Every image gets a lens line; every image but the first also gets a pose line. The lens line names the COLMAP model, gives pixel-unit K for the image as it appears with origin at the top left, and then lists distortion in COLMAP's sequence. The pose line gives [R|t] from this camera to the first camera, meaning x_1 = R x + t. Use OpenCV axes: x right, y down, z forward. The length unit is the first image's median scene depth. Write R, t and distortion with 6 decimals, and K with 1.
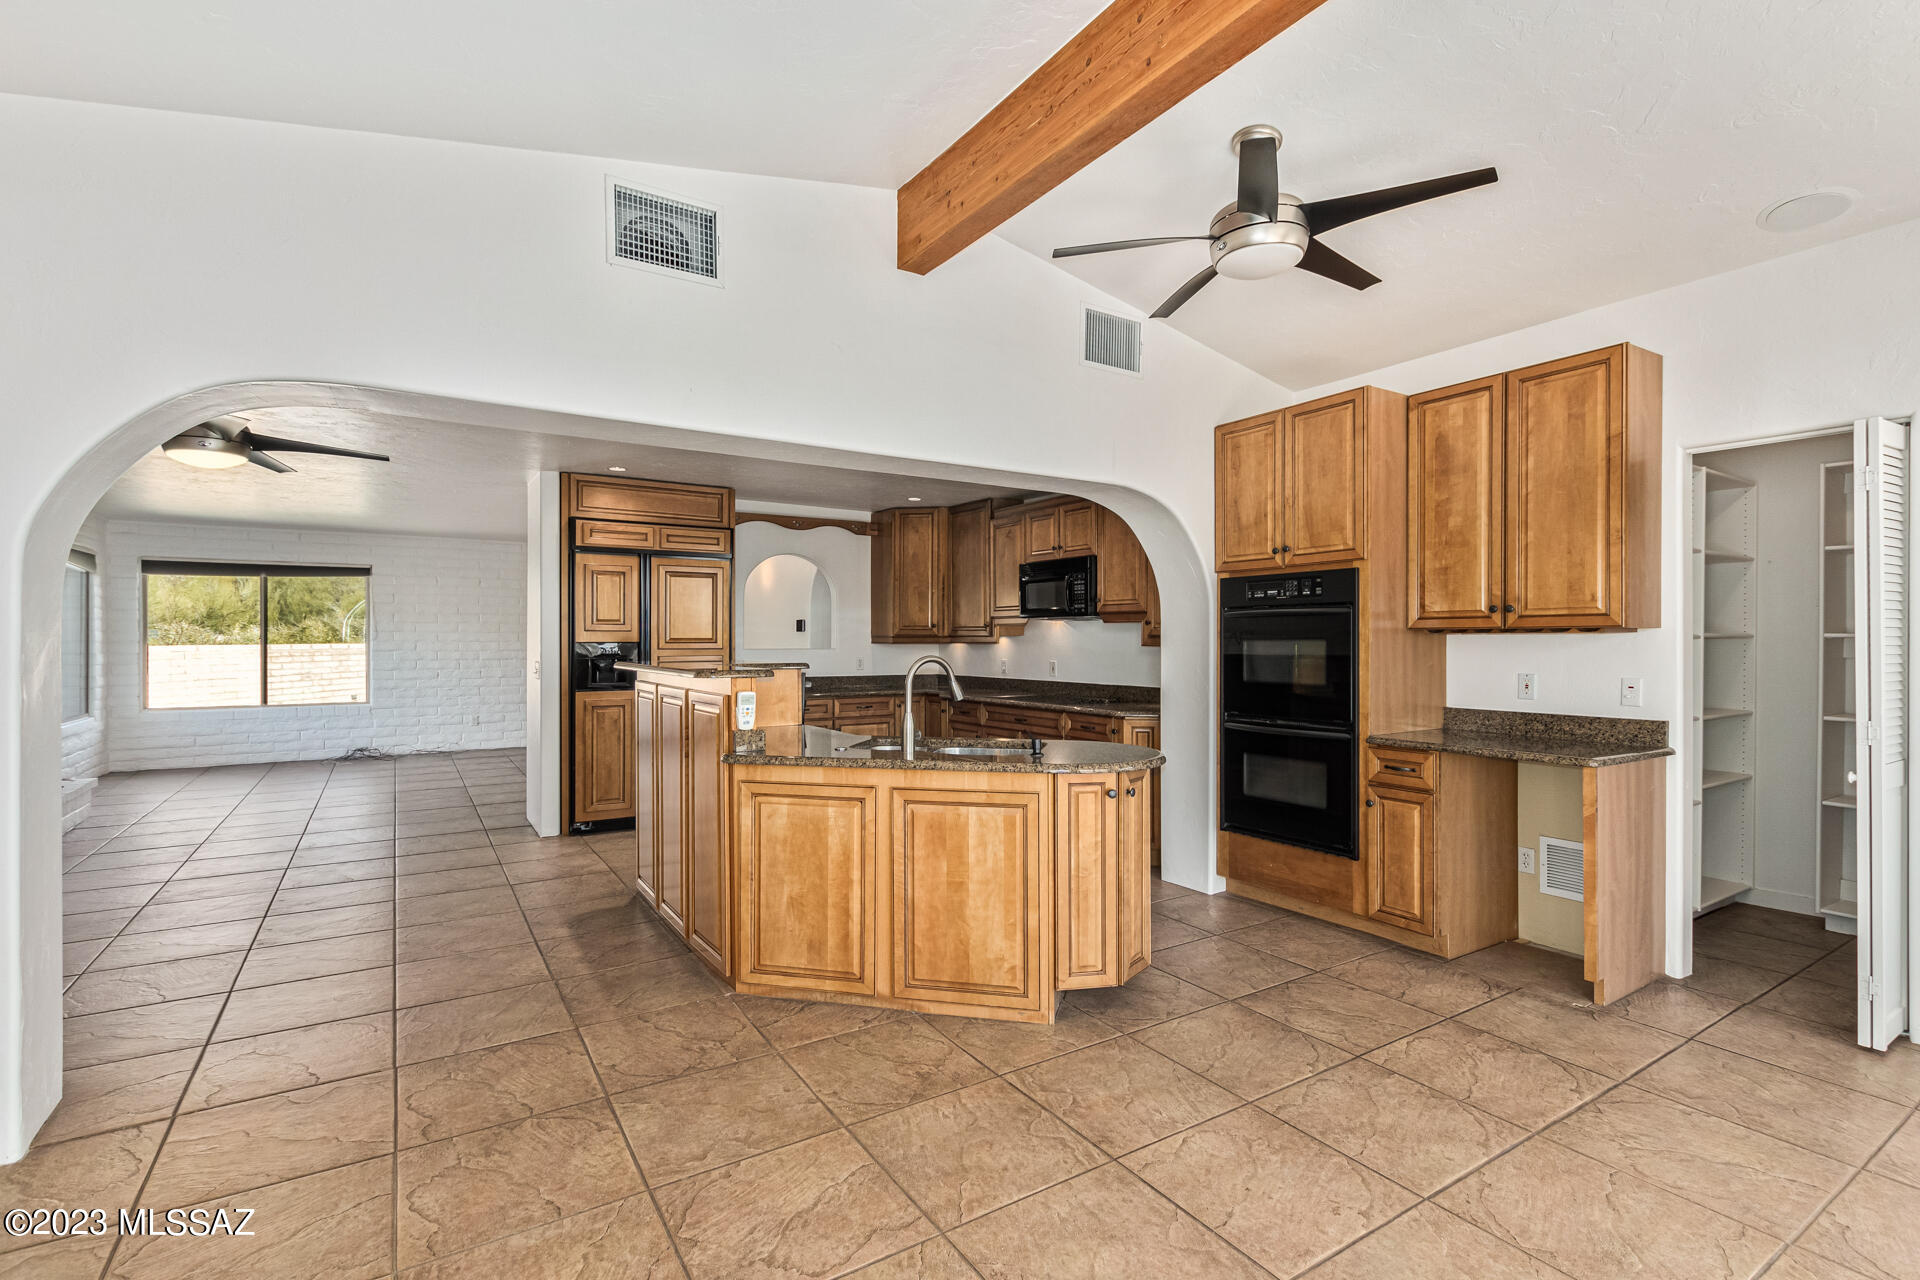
lens RADIAL K [[892.3, 0, 966.2], [0, 892.3, 643.9], [0, 0, 1]] dist [0.001588, 0.000016]
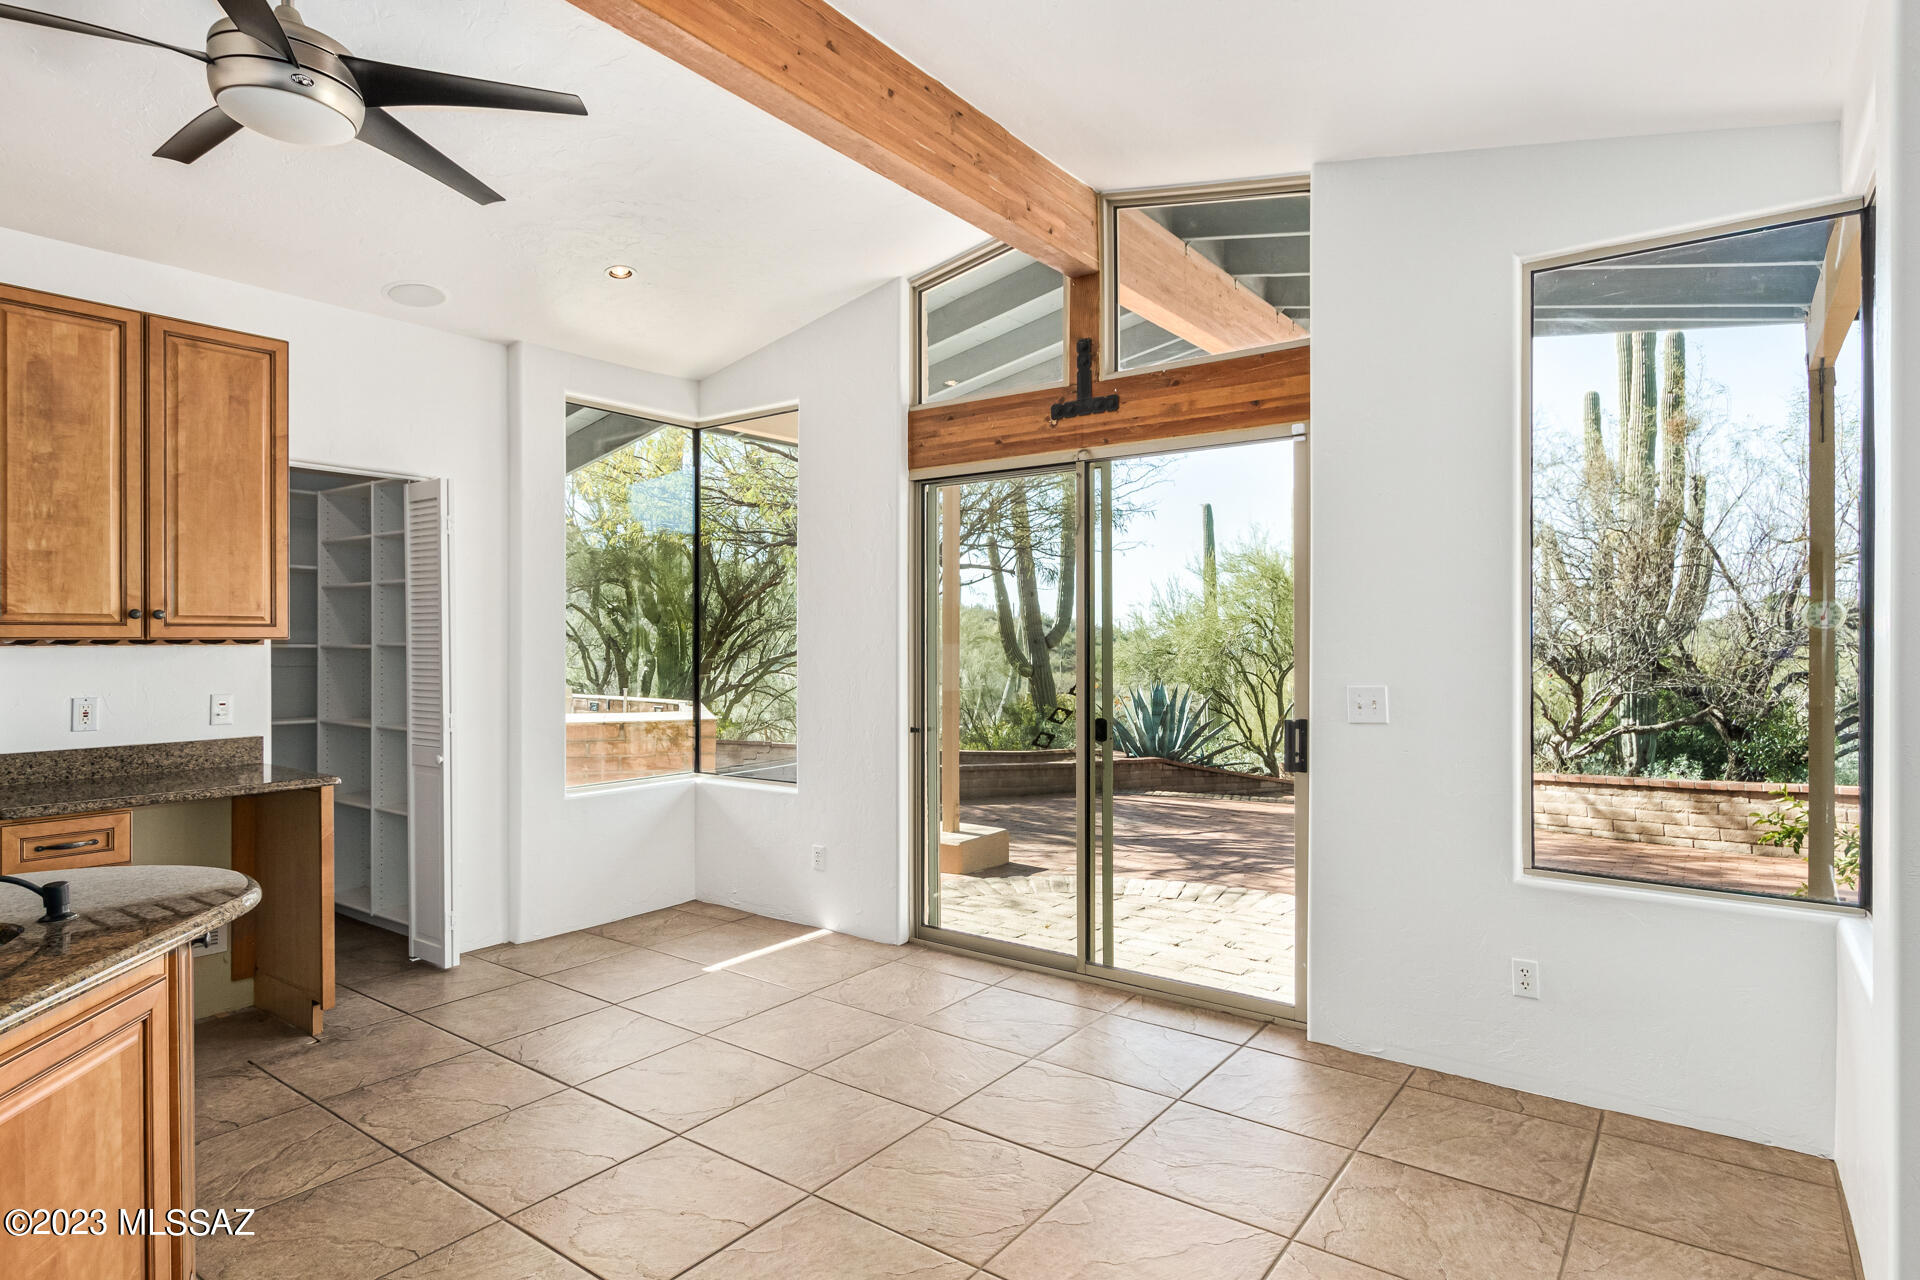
lens RADIAL K [[1061.0, 0, 954.2], [0, 1061.0, 635.6], [0, 0, 1]] dist [0.001291, 0.000505]
pose [[-0.367057, 0.006166, 0.930178, -0.503119], [0.007046, 0.999968, -0.003848, -0.011434], [-0.930172, 0.005141, -0.367088, 0.654002]]
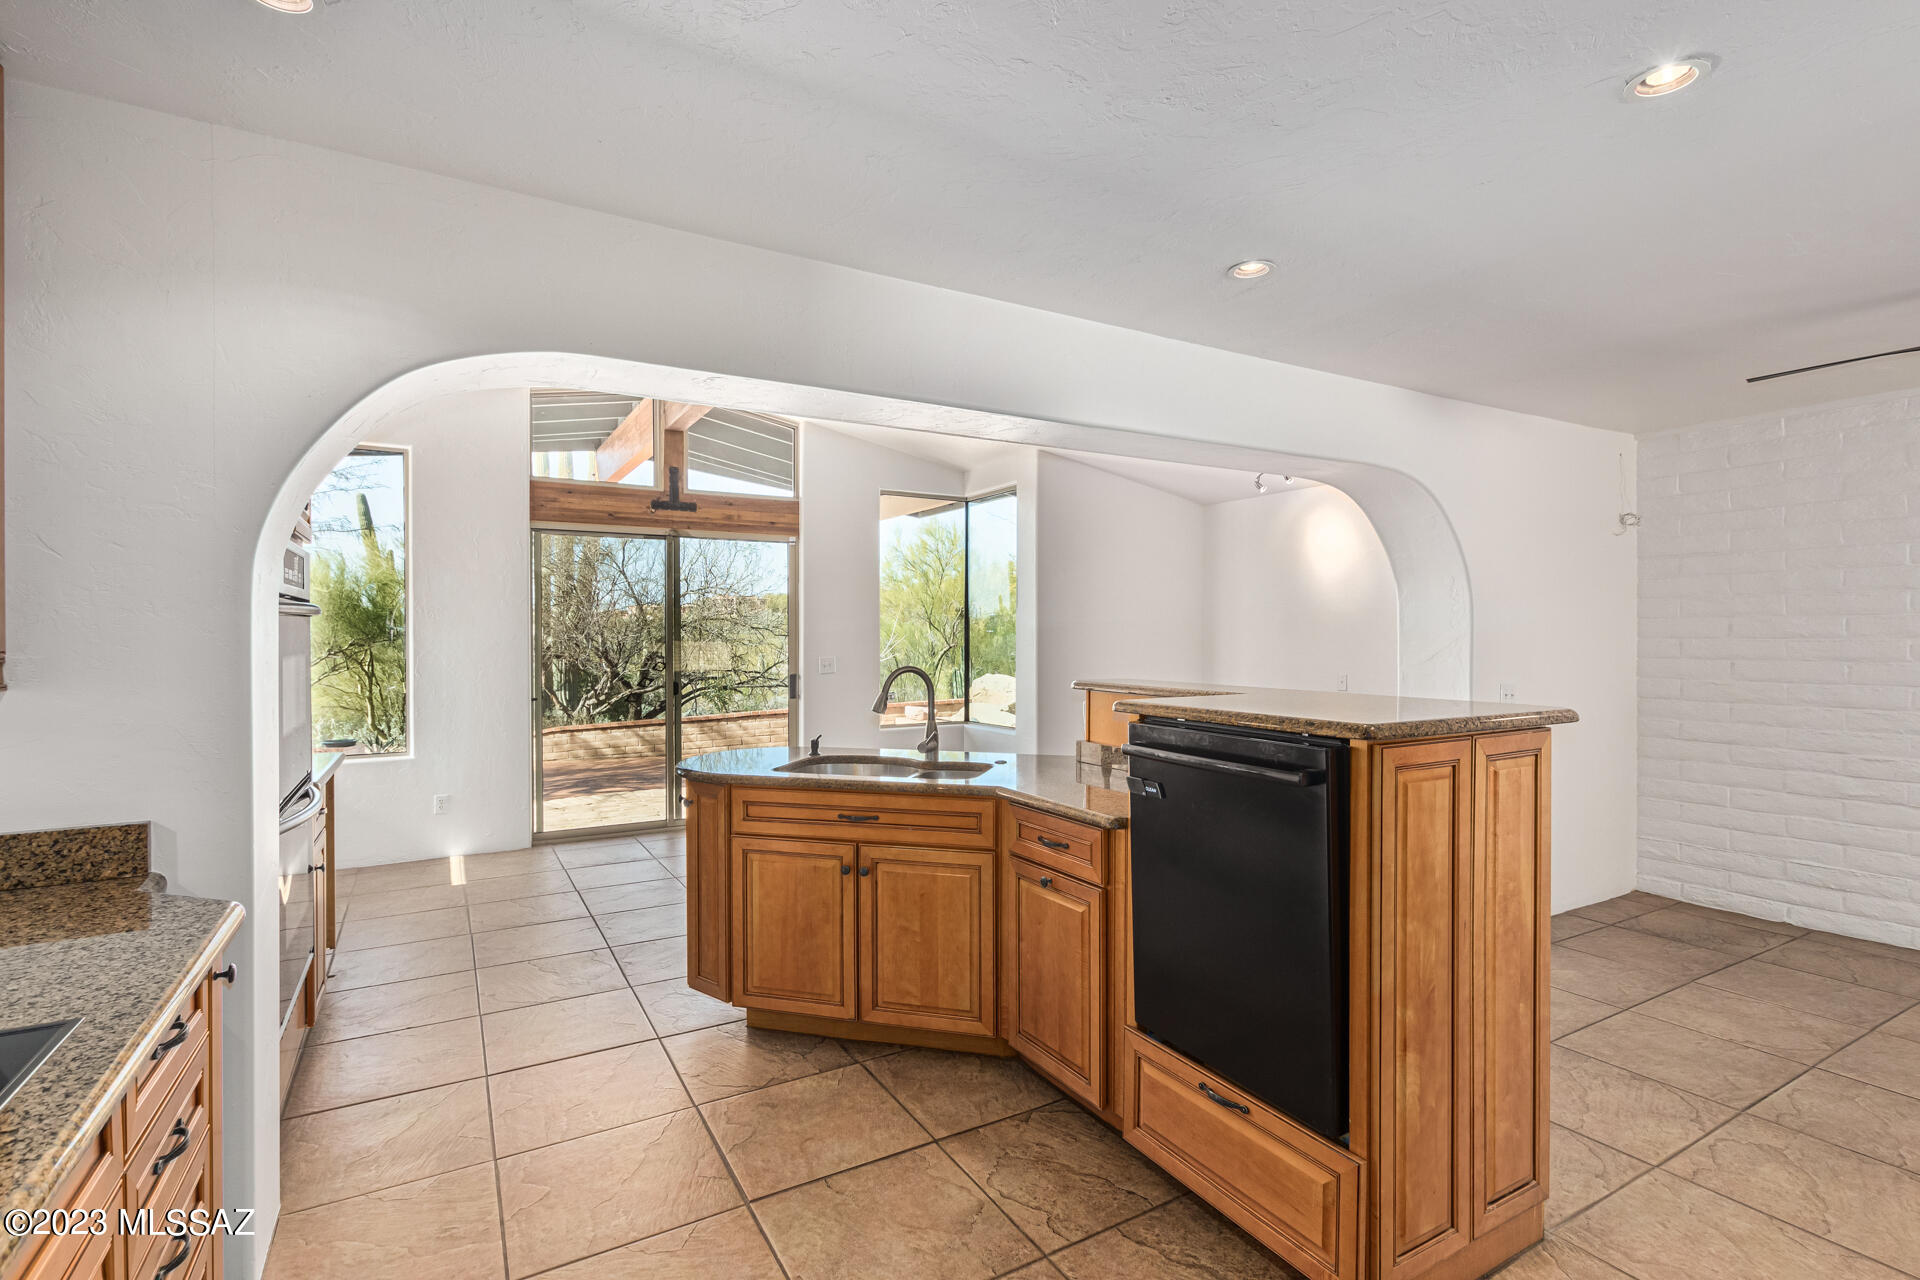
lens RADIAL K [[892.3, 0, 955.9], [0, 892.3, 640.8], [0, 0, 1]] dist [0.001588, 0.000016]
pose [[-0.999015, 0.002793, 0.044293, -0.119068], [0.003227, 0.999947, 0.009739, -0.018709], [-0.044264, 0.009872, -0.998971, 1.725812]]
